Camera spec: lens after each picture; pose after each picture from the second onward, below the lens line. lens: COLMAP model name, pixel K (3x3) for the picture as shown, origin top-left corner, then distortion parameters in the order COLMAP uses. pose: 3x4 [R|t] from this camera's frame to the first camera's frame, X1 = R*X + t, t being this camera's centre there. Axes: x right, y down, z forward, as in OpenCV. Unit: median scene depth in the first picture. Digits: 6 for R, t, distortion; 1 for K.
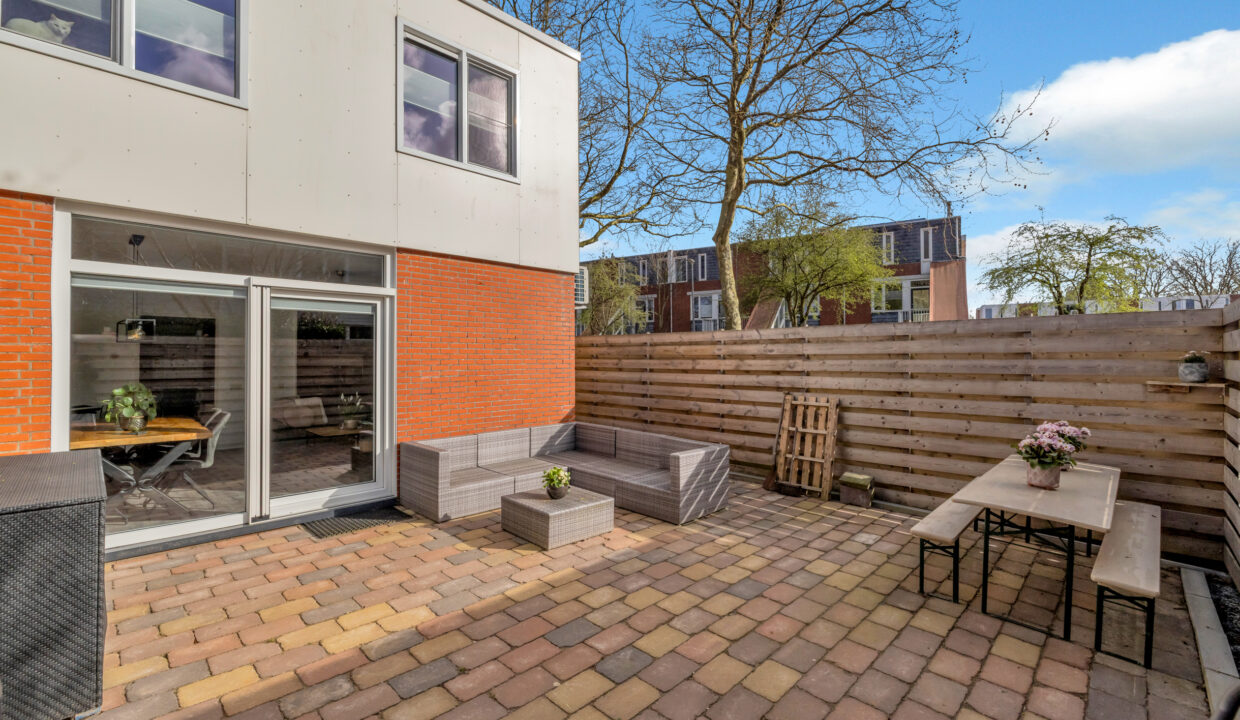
lens RADIAL K [[520.6, 0, 606.4], [0, 520.6, 355.5], [0, 0, 1]] dist [-0.001477, 0.000782]
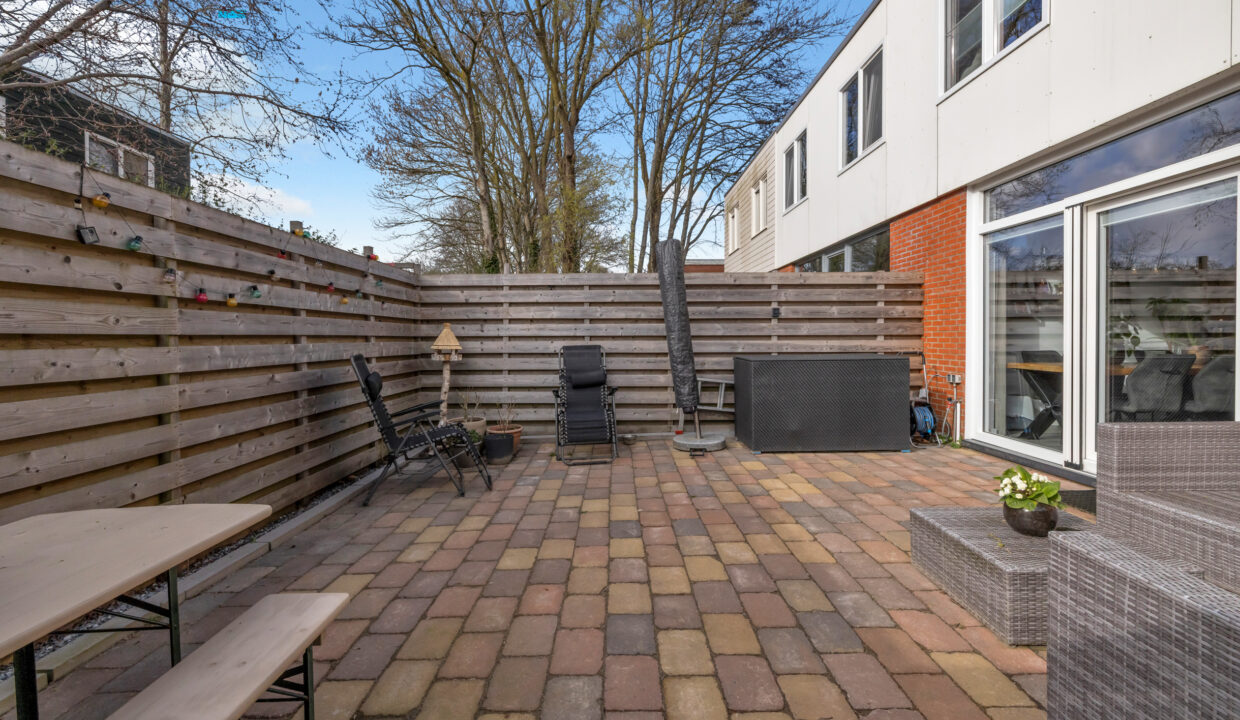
lens RADIAL K [[538.2, 0, 625.0], [0, 538.2, 353.0], [0, 0, 1]] dist [0.001372, -0.000939]
pose [[-0.687079, 0.029071, -0.726001, 0.448327], [0.011700, 0.999512, 0.028949, 0.068006], [0.726489, 0.011396, -0.687084, 0.887849]]
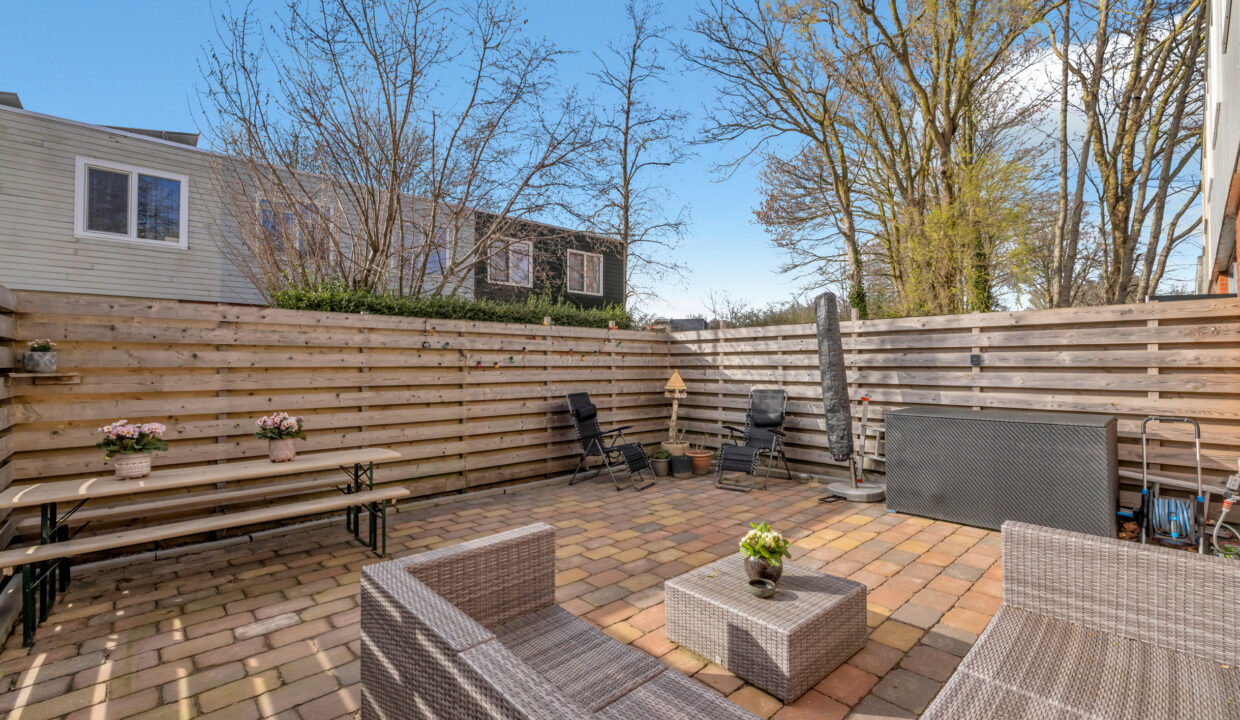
lens RADIAL K [[538.2, 0, 618.9], [0, 538.2, 360.0], [0, 0, 1]] dist [0.001372, -0.000939]
pose [[-0.999706, 0.005011, 0.023713, 0.041767], [0.004720, 0.999913, -0.012327, 0.029076], [-0.023773, -0.012212, -0.999643, 1.327211]]
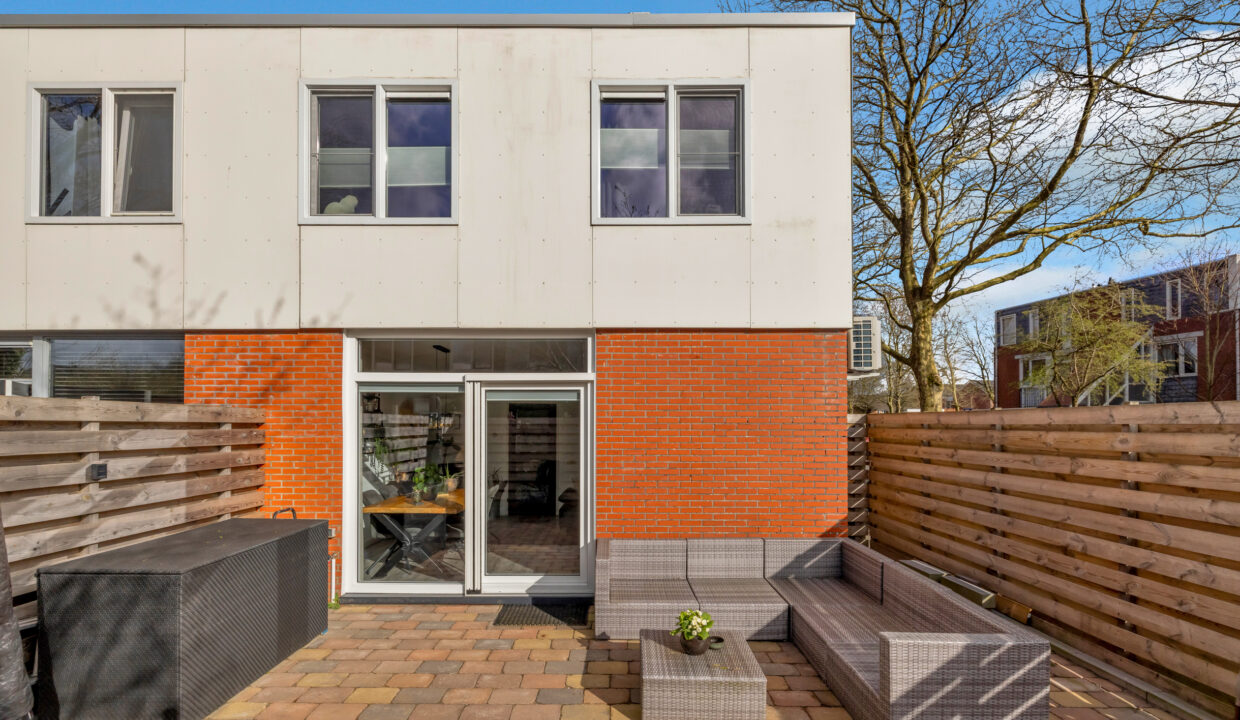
lens RADIAL K [[538.2, 0, 615.6], [0, 538.2, 424.7], [0, 0, 1]] dist [0.001372, -0.000939]
pose [[0.713074, 0.001493, -0.701087, 0.289370], [-0.000814, 0.999999, 0.001302, -0.035375], [0.701088, -0.000357, 0.713074, 0.327292]]
